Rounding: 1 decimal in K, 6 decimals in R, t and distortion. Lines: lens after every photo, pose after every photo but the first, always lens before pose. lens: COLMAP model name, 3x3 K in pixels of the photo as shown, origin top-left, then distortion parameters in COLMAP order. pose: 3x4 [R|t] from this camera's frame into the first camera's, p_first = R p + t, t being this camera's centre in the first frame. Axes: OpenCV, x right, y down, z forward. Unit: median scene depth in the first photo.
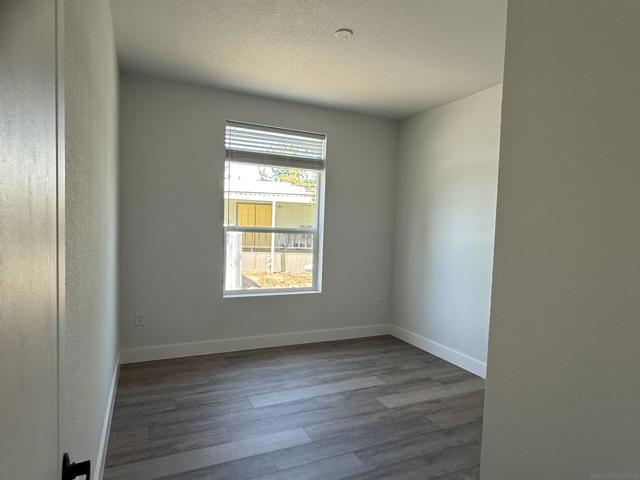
lens RADIAL K [[377.3, 0, 320.0], [0, 377.3, 240.0], [0, 0, 1]] dist [-0.003821, -0.000645]
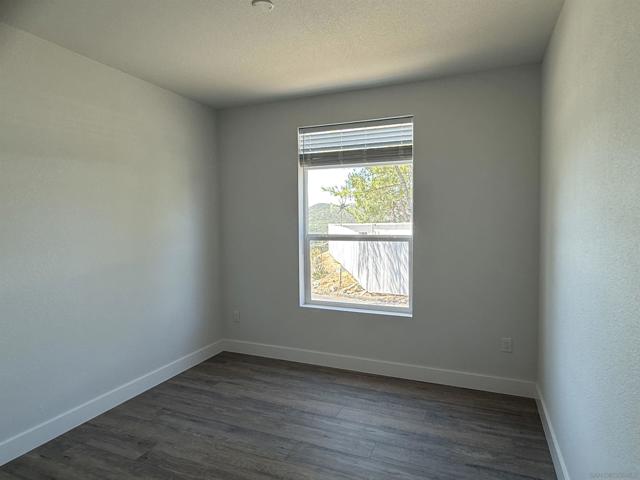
lens RADIAL K [[377.3, 0, 320.0], [0, 377.3, 240.0], [0, 0, 1]] dist [-0.003821, -0.000645]
pose [[0.682332, -0.014915, -0.730890, 0.469786], [-0.008025, 0.999579, -0.027889, 0.004781], [0.730998, 0.024895, 0.681925, 0.343249]]
